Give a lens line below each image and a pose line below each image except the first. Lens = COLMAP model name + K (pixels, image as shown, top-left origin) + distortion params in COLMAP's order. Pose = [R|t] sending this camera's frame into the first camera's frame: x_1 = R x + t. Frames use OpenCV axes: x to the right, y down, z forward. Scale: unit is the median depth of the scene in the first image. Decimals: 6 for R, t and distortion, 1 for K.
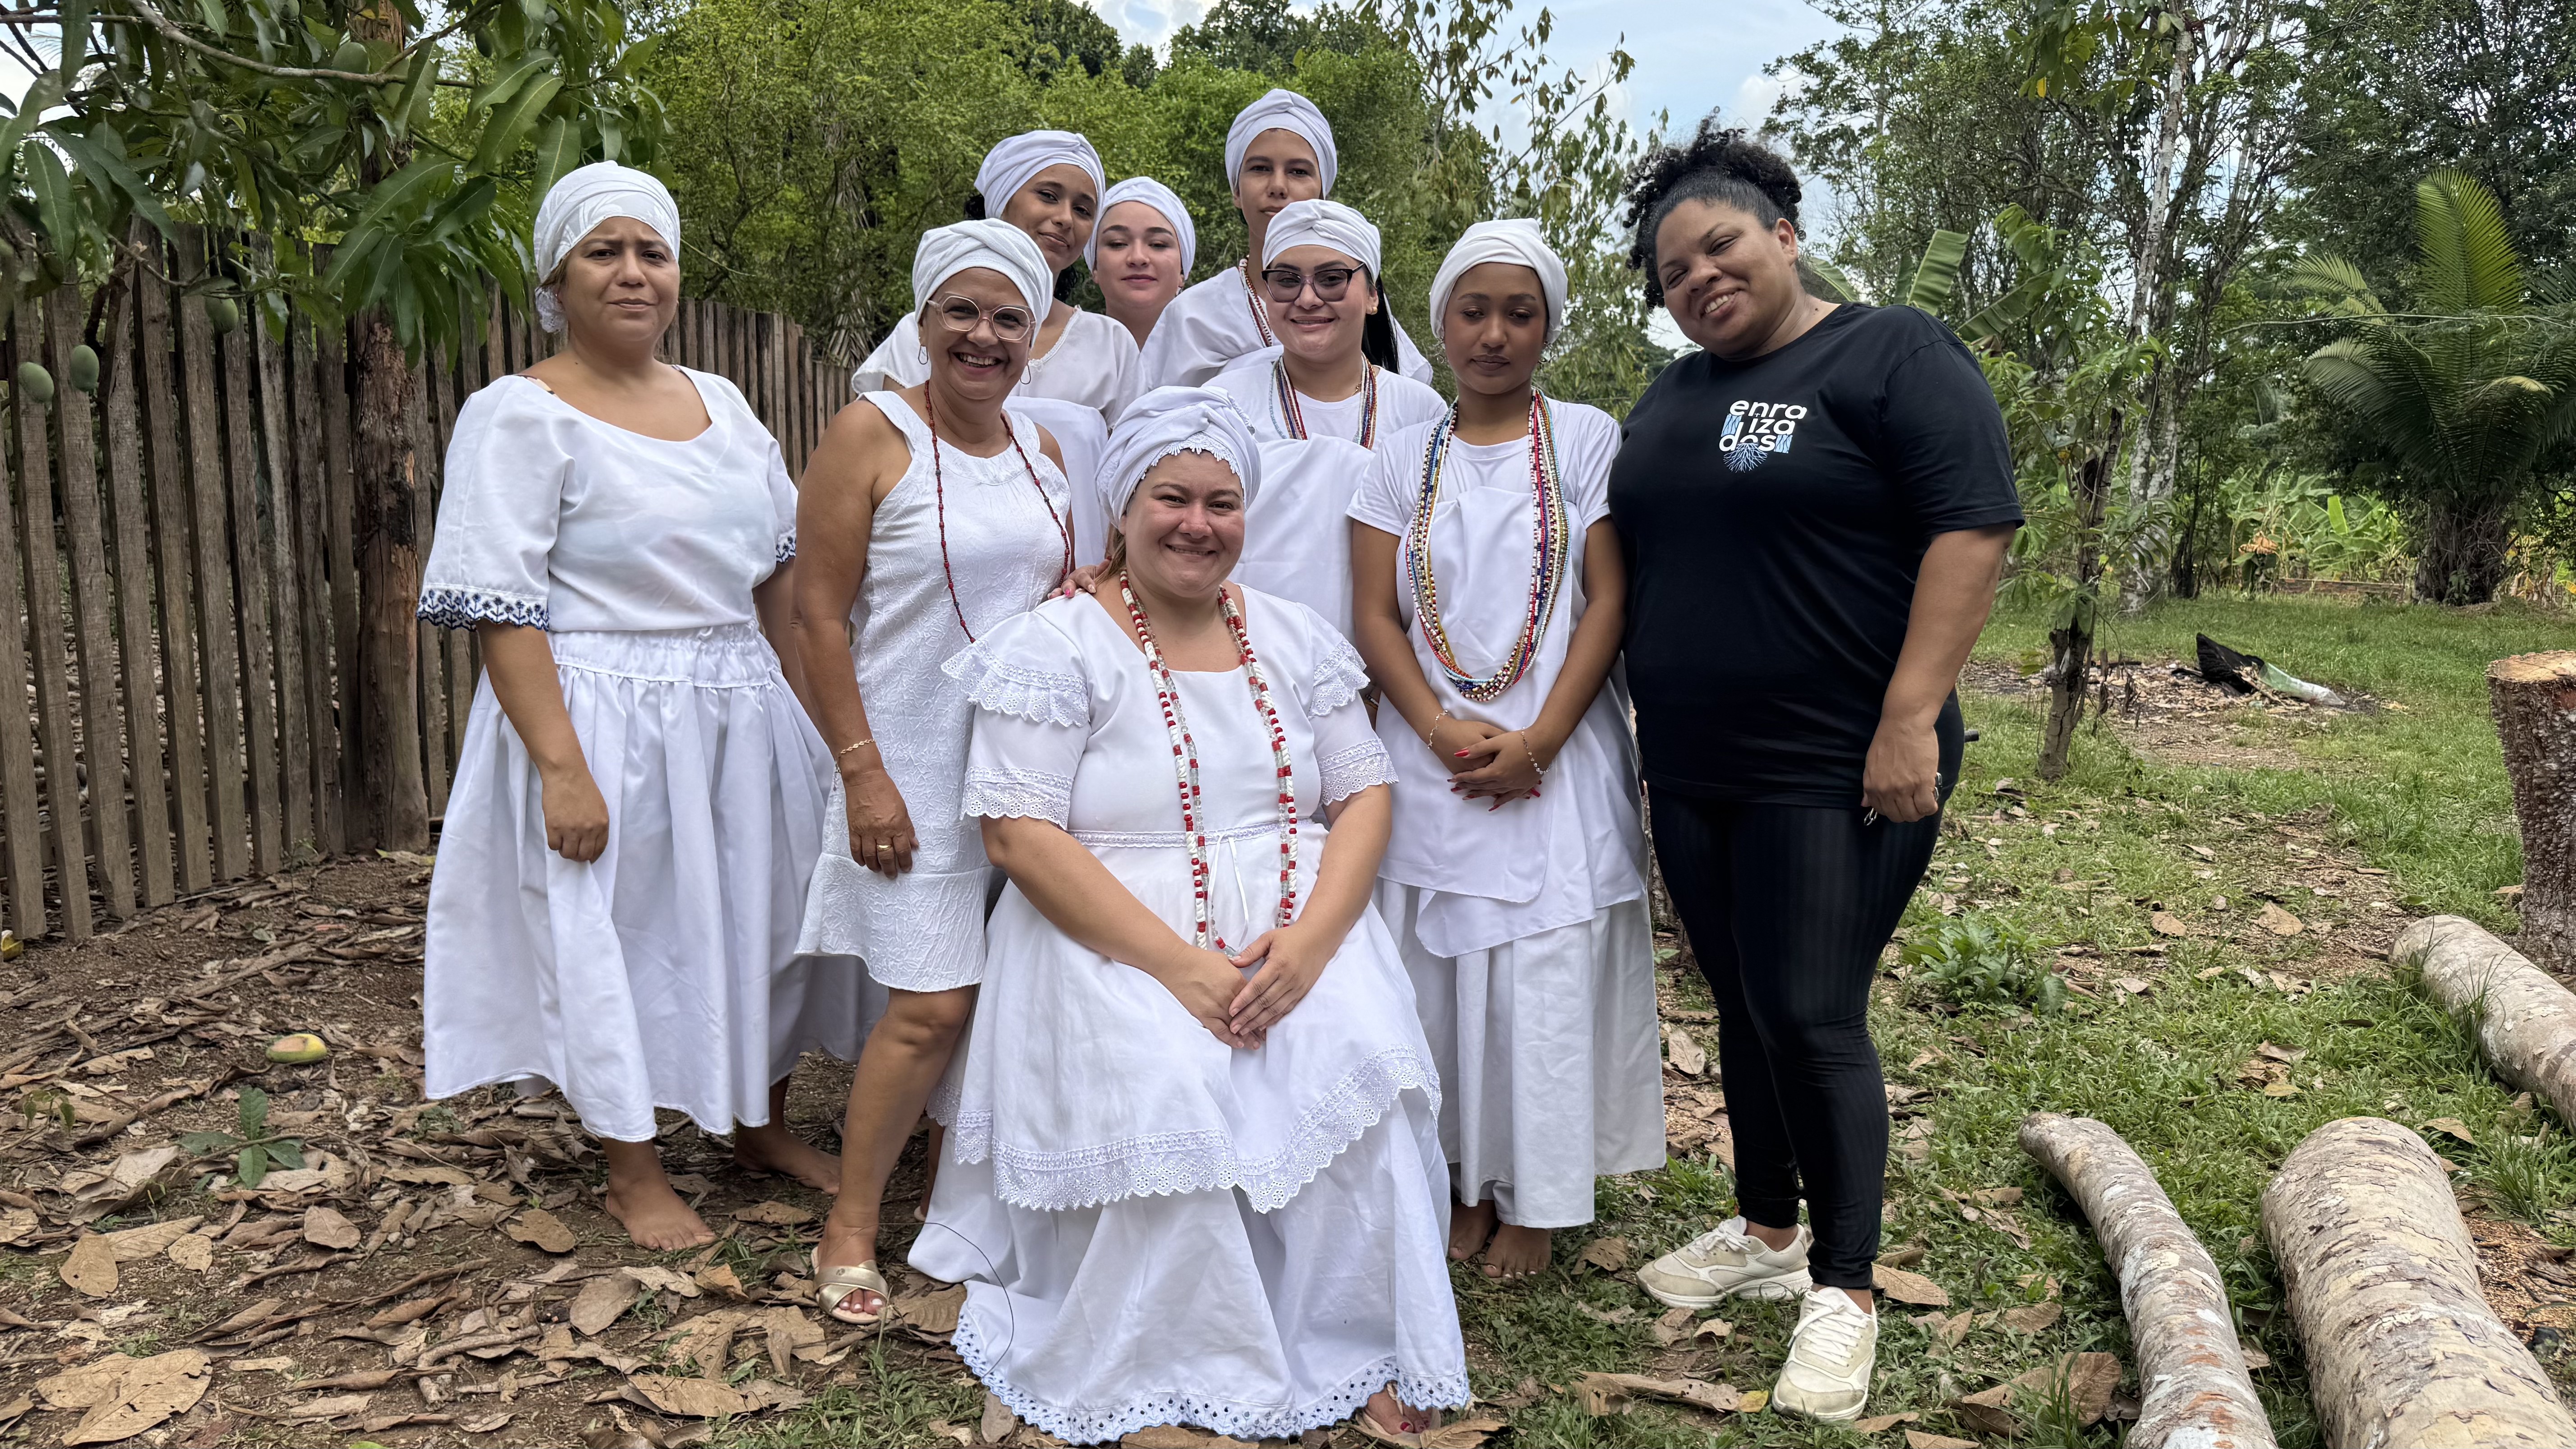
lens RADIAL K [[1773.5, 0, 1301.2], [0, 1773.5, 749.8], [0, 0, 1]] dist [0.003697, -0.005658]
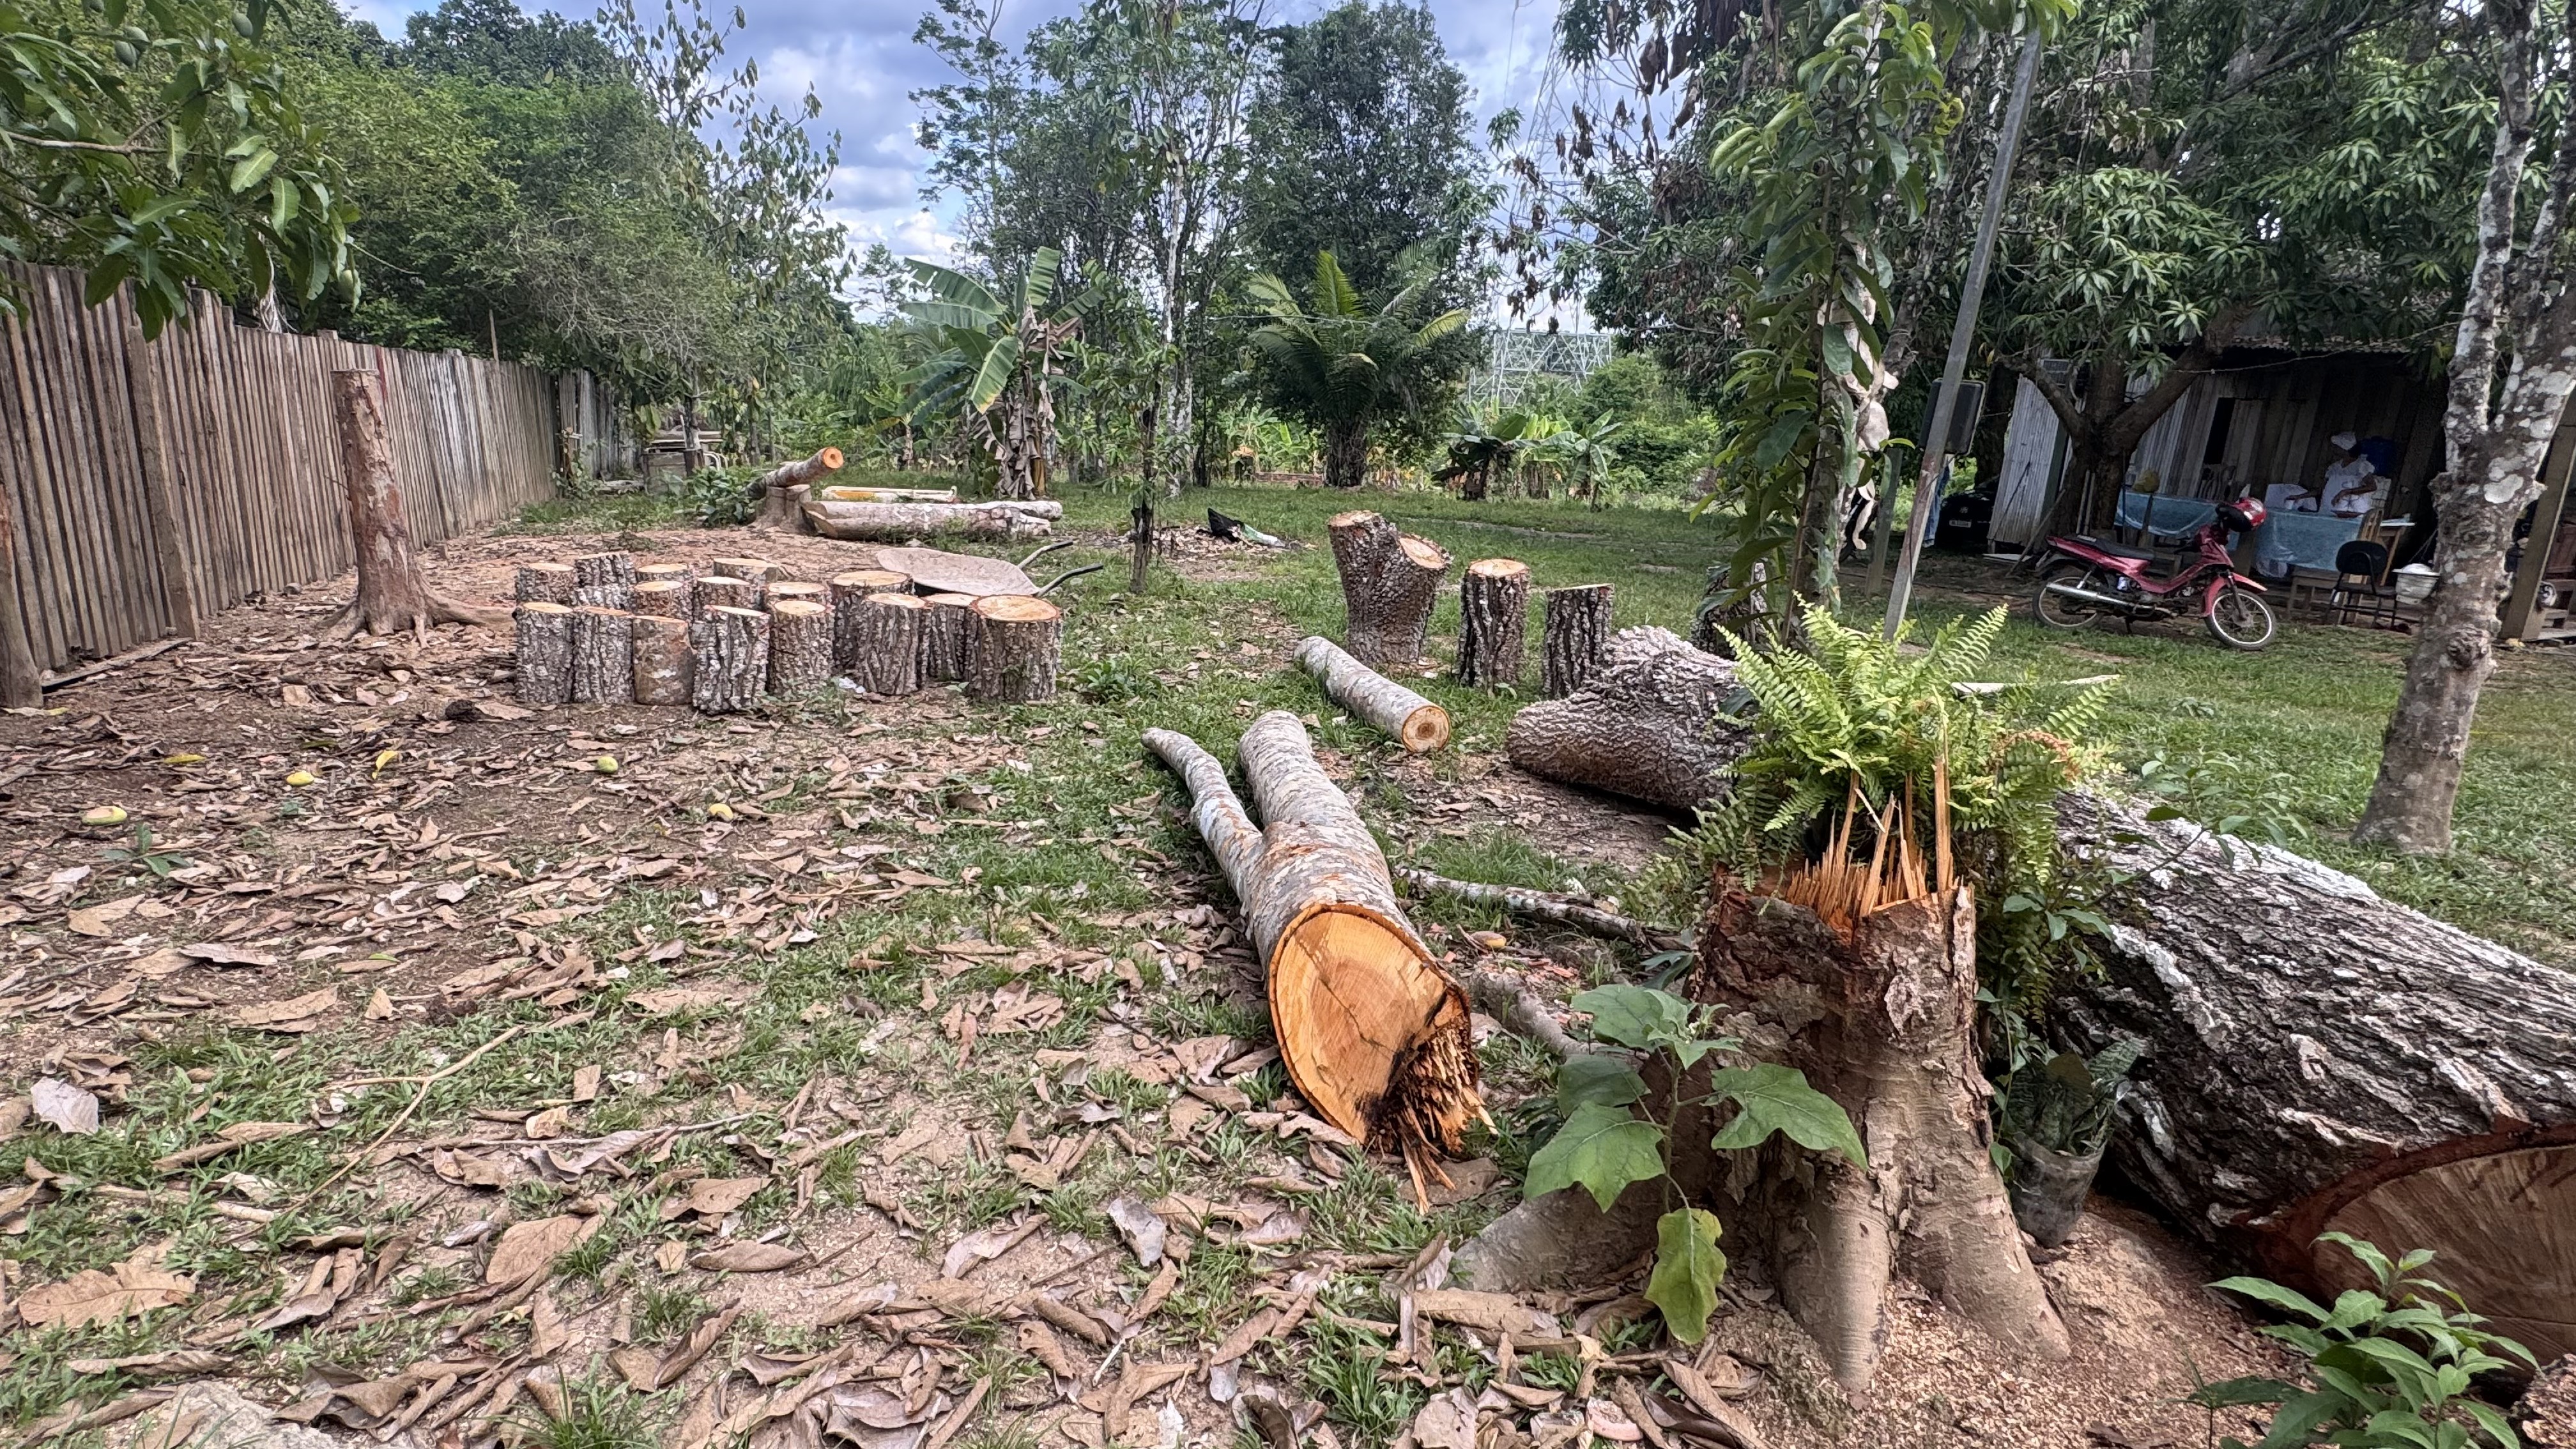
lens RADIAL K [[1238.9, 0, 1240.5], [0, 1238.9, 713.5], [0, 0, 1]] dist [-0.004788, -0.000781]
pose [[0.882114, -0.104340, 0.459334, -0.139026], [0.062170, 0.992416, 0.106040, 0.021972], [-0.466914, -0.064983, 0.881912, -0.300727]]
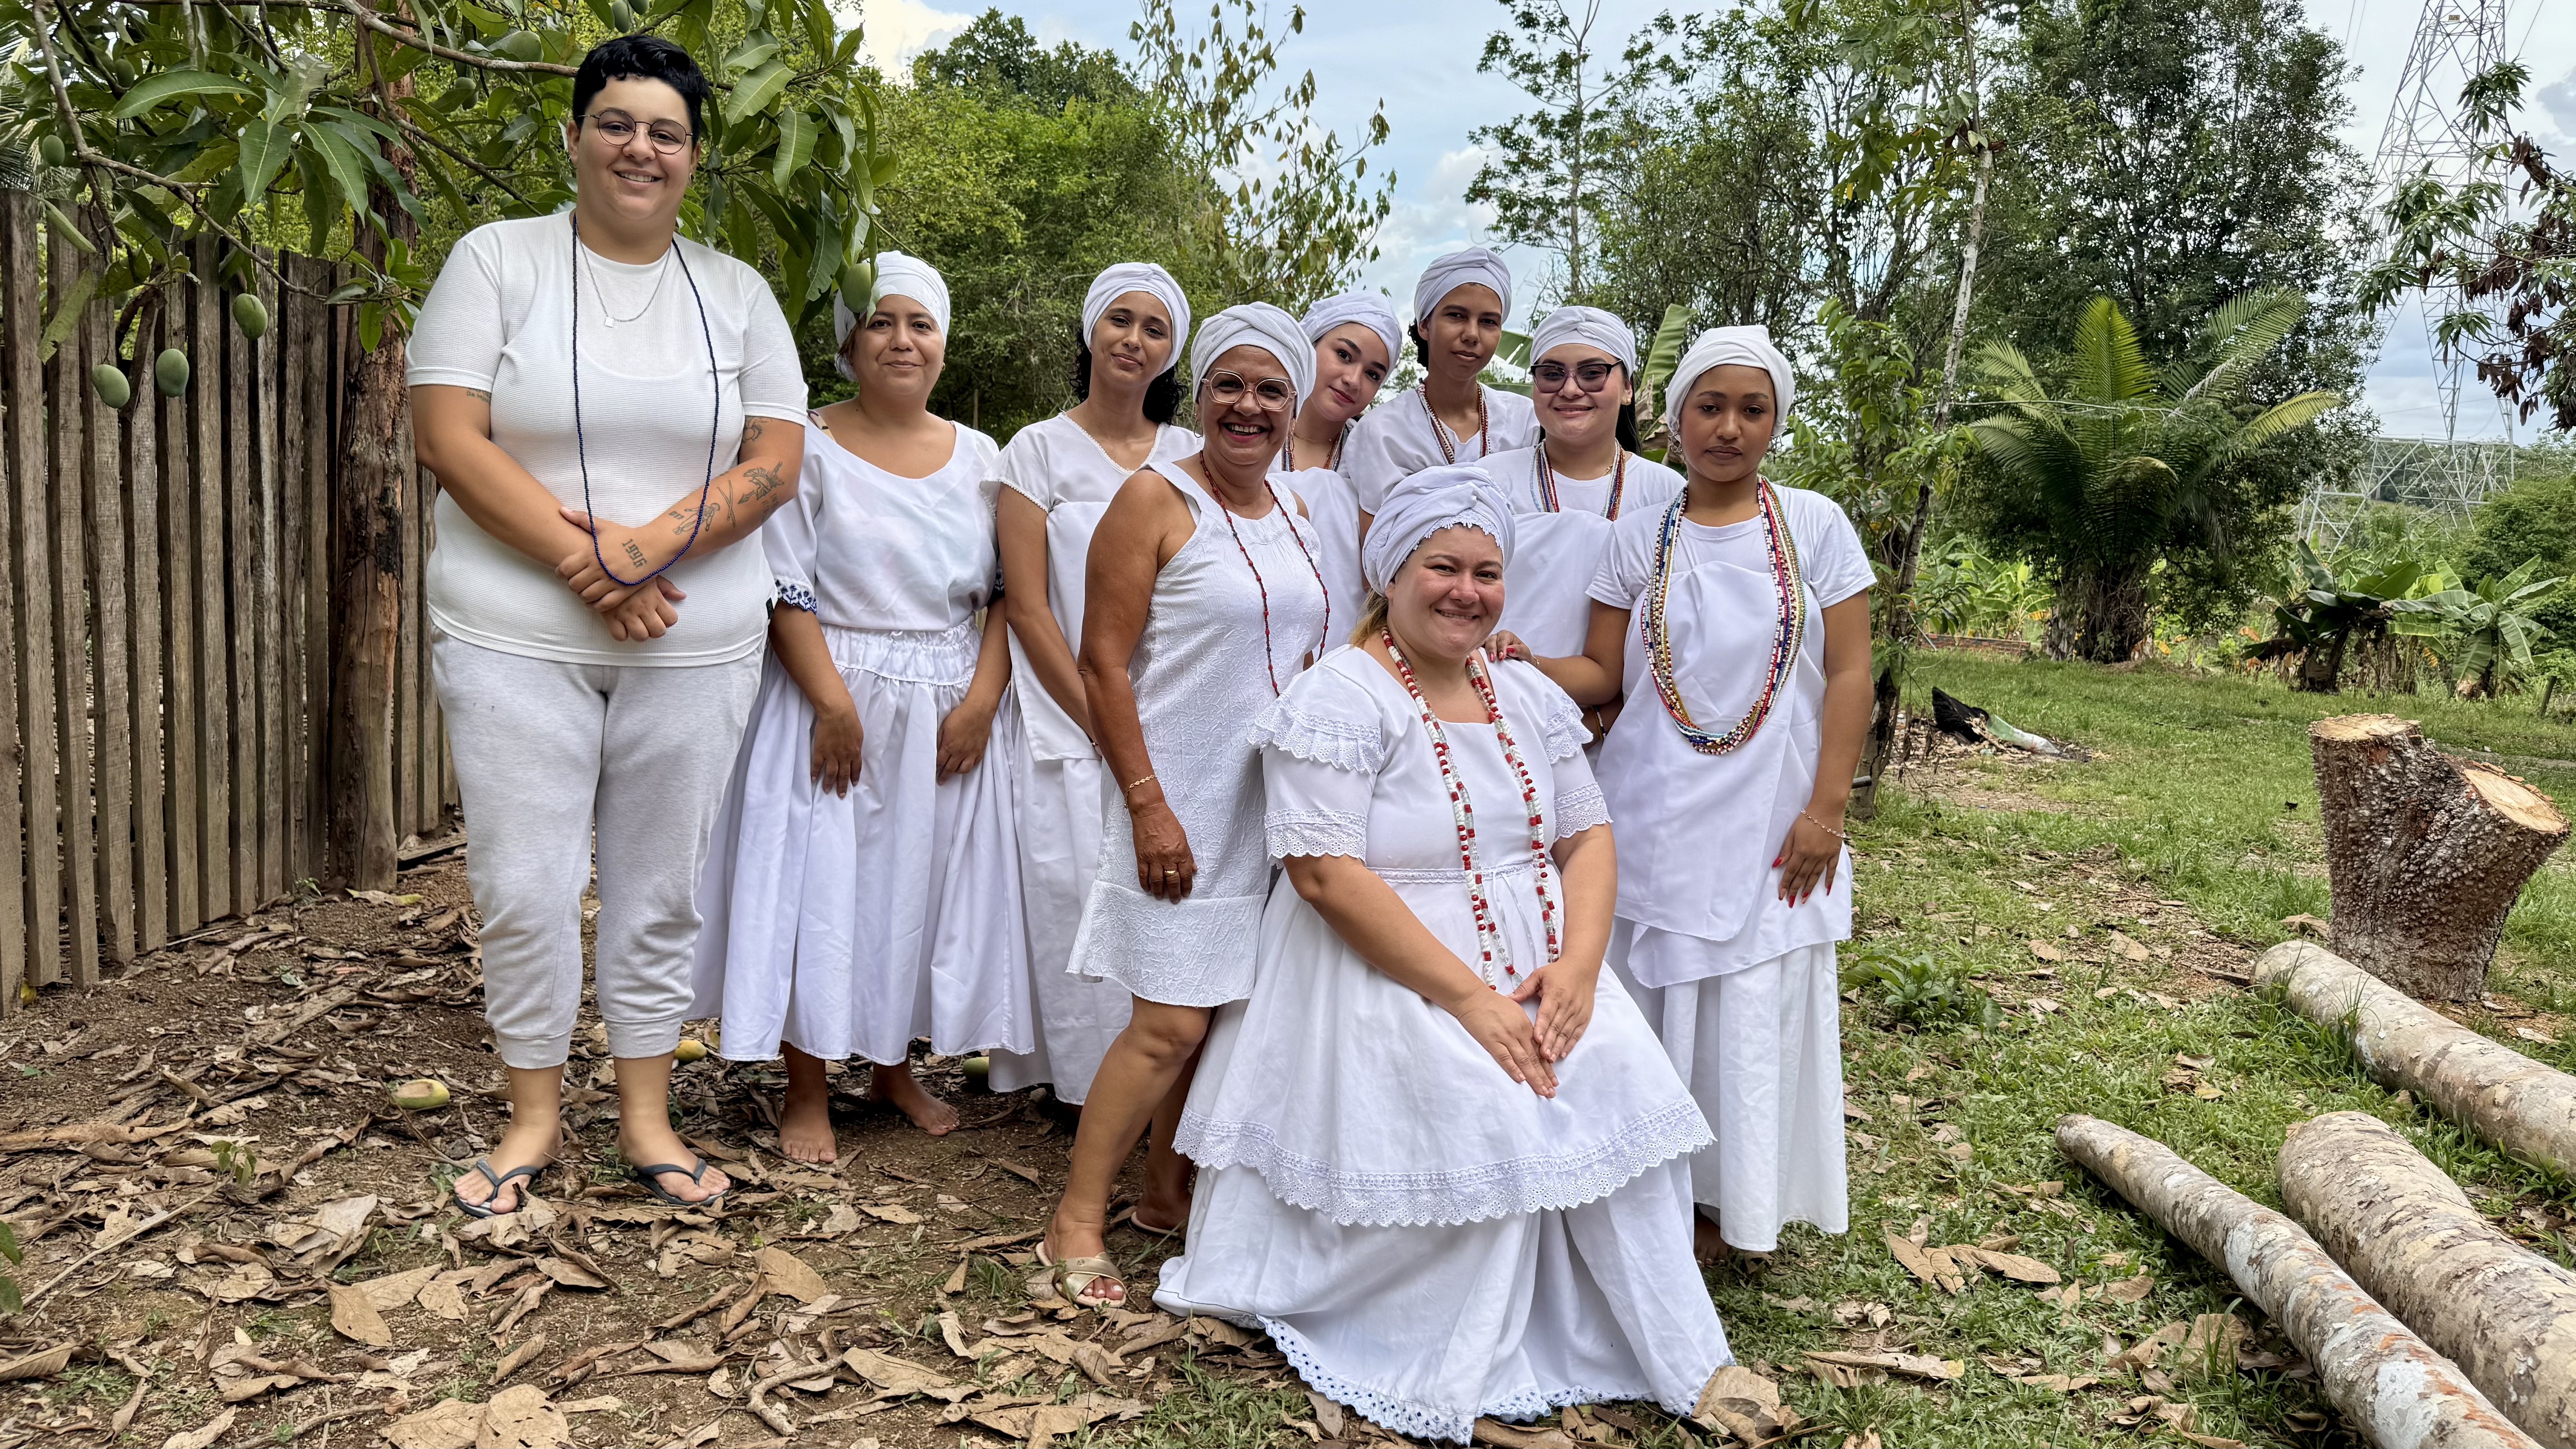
lens RADIAL K [[1744.0, 0, 1321.1], [0, 1744.0, 760.2], [0, 0, 1]] dist [0.065249, -0.101297]
pose [[0.985574, 0.009572, 0.168975, -0.187589], [-0.007070, 0.999856, -0.015405, -0.002789], [-0.169098, 0.013988, 0.985500, -0.030155]]
